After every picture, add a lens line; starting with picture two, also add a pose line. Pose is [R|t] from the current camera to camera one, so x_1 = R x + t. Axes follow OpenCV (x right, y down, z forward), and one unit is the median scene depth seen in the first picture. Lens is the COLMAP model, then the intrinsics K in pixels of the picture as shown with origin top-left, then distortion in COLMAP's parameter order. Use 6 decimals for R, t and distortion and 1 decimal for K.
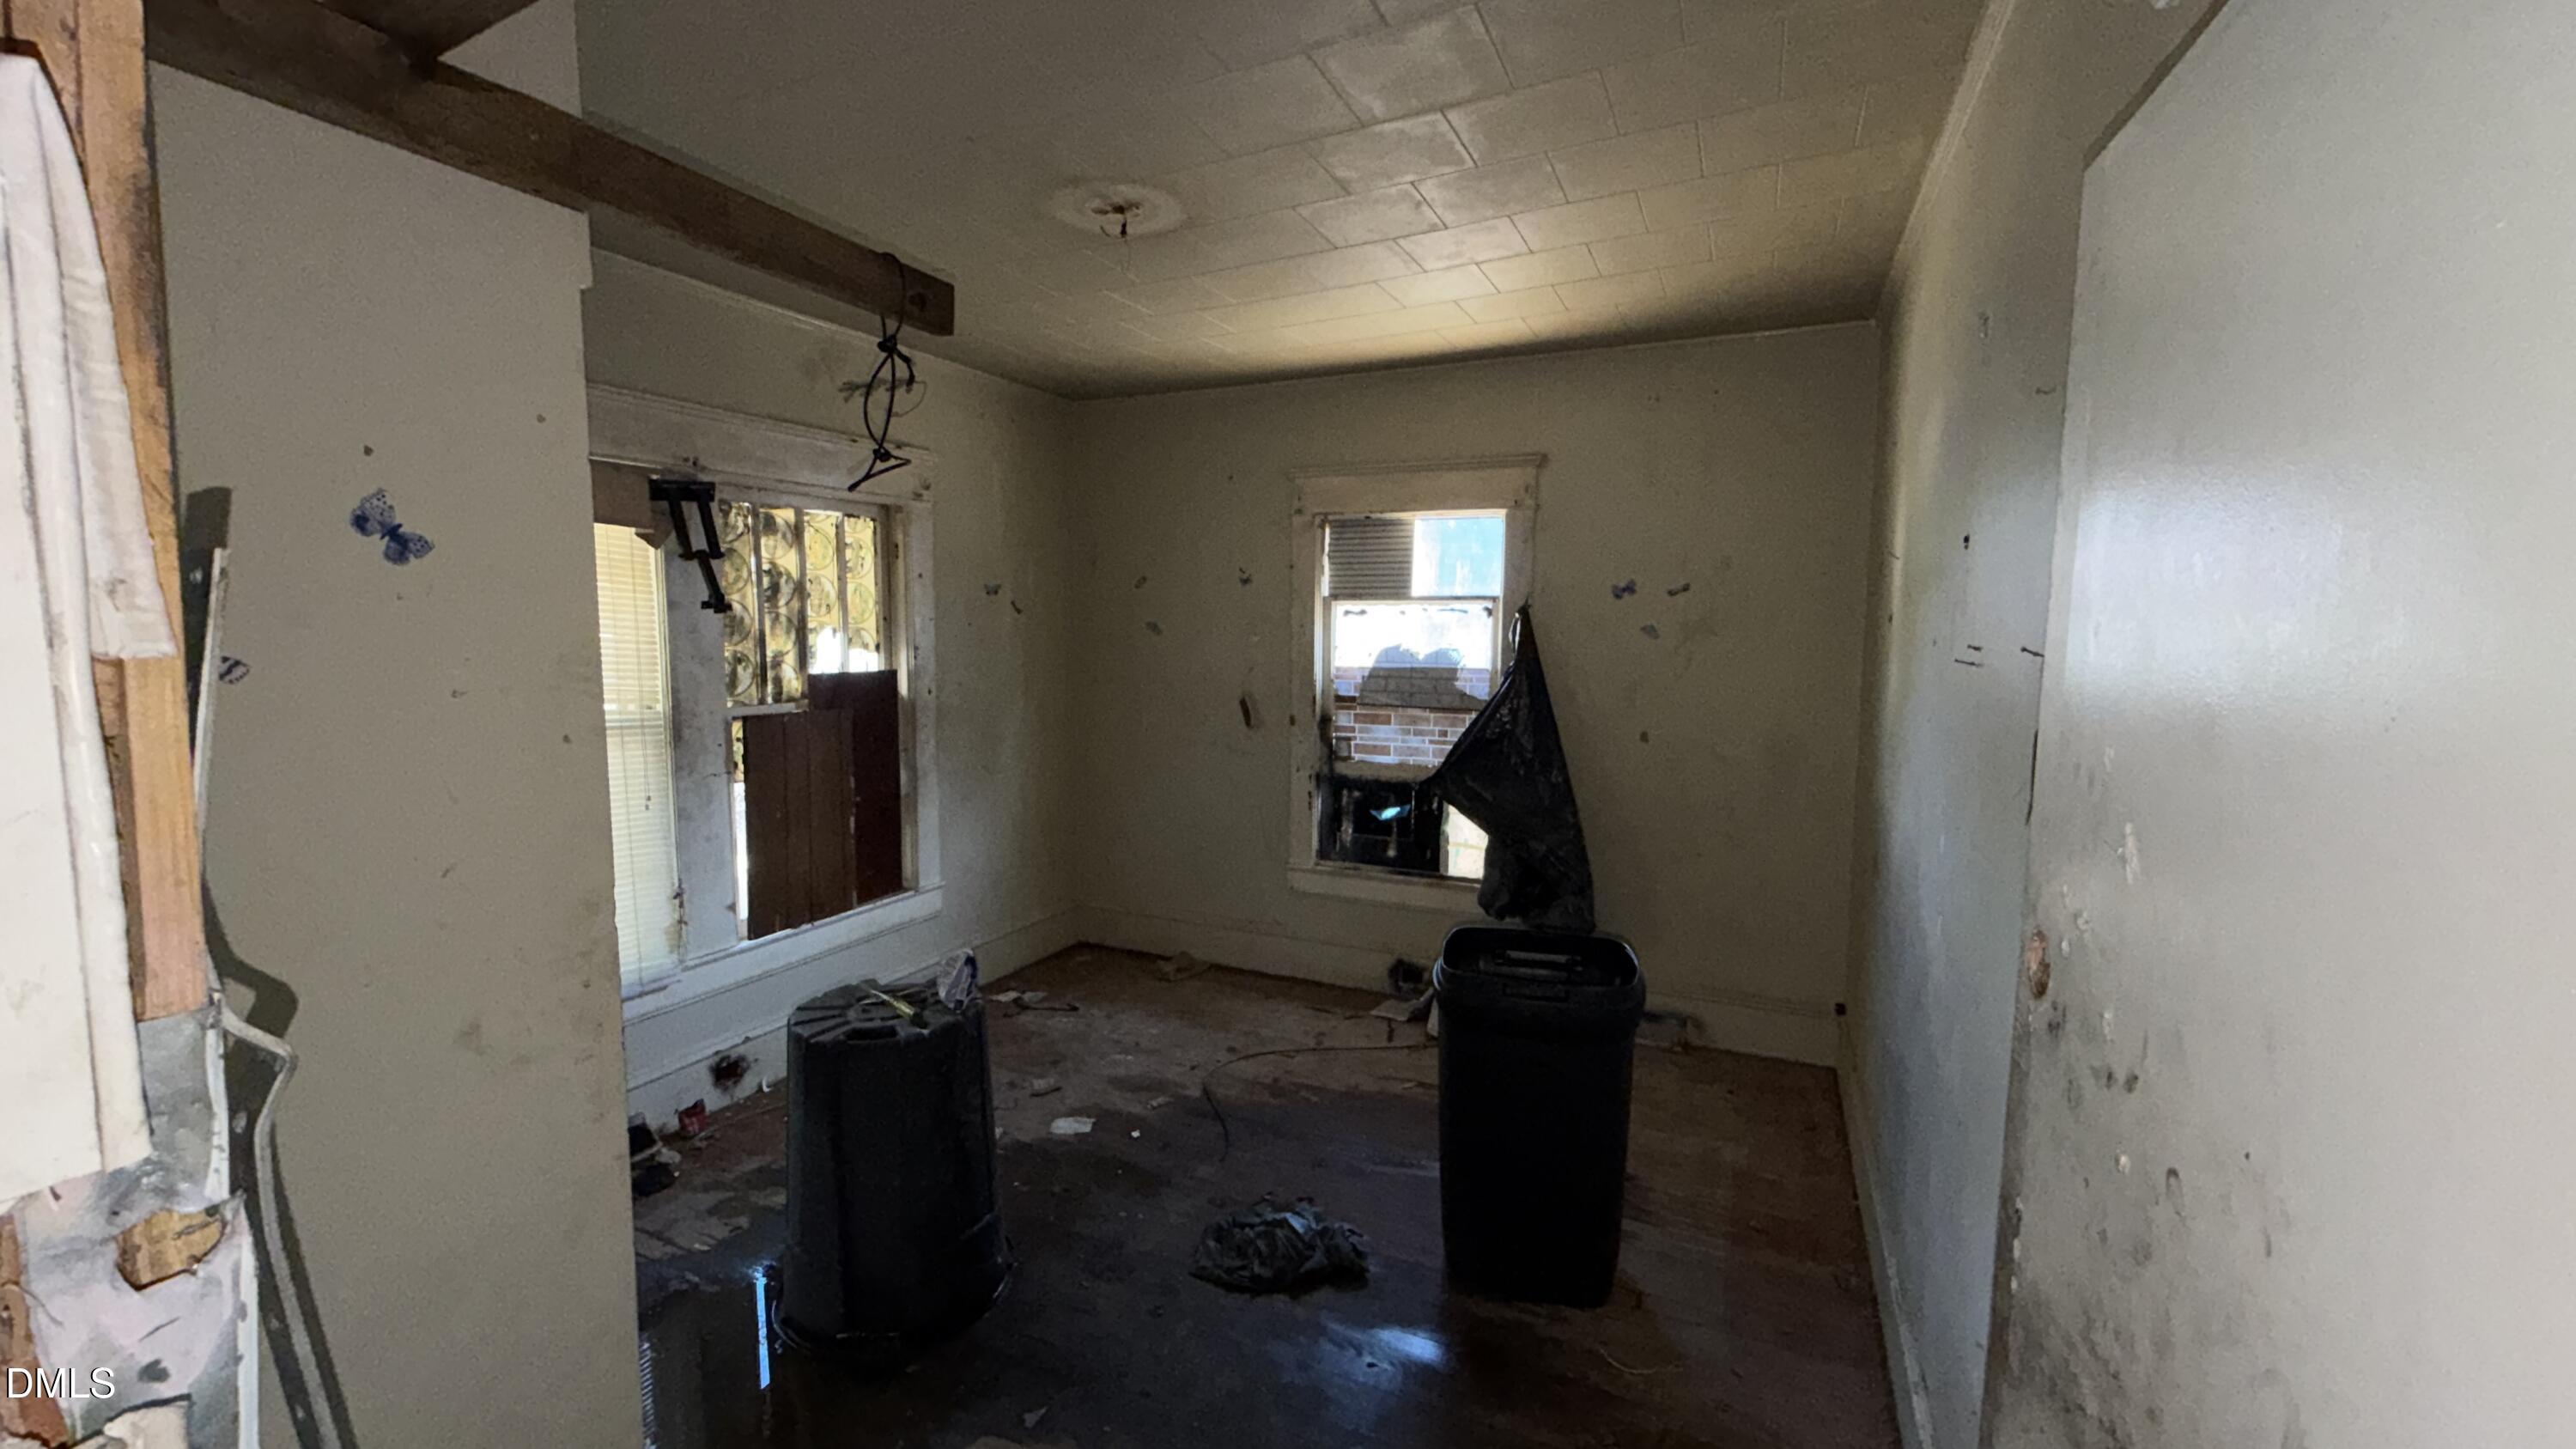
lens RADIAL K [[1028.5, 0, 1272.4], [0, 1028.5, 720.5], [0, 0, 1]] dist [0.002557, 0.000437]
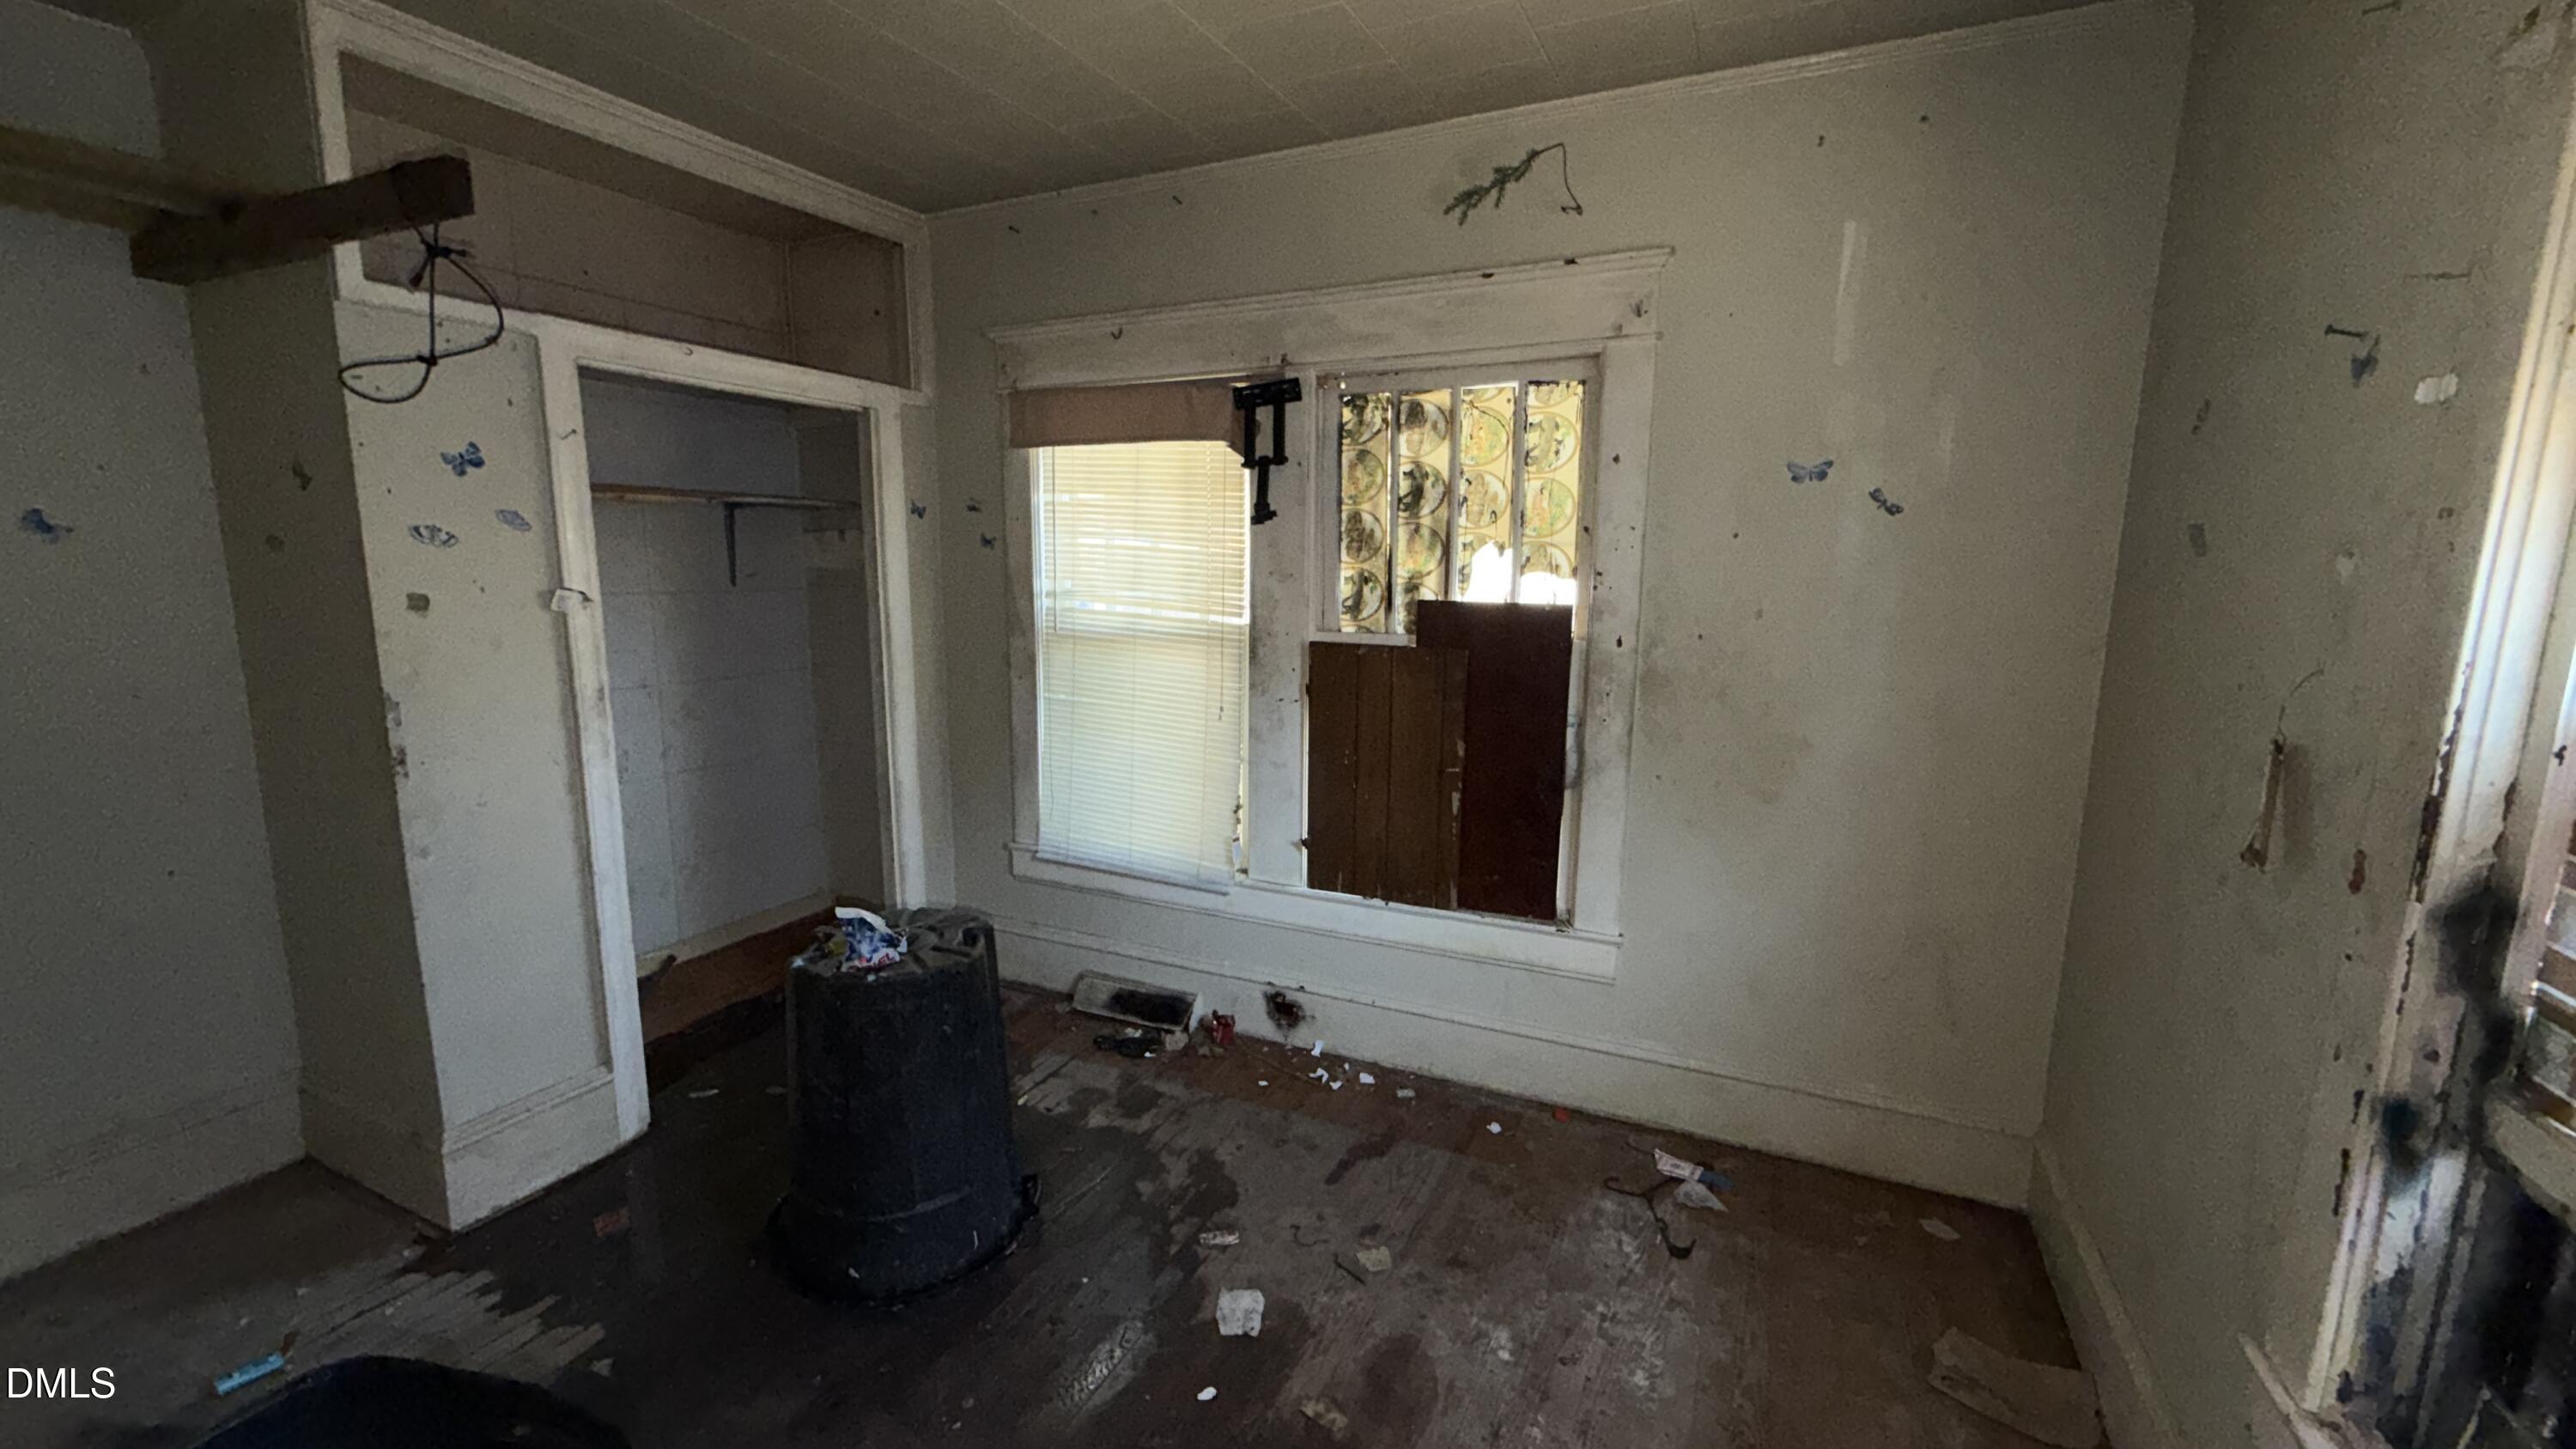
lens RADIAL K [[1028.5, 0, 1276.8], [0, 1028.5, 723.2], [0, 0, 1]] dist [0.002557, 0.000437]
pose [[0.001165, 0.159097, -0.987262, 0.348995], [-0.099767, 0.982356, 0.158188, -0.066937], [0.995010, 0.098312, 0.017017, 0.886386]]
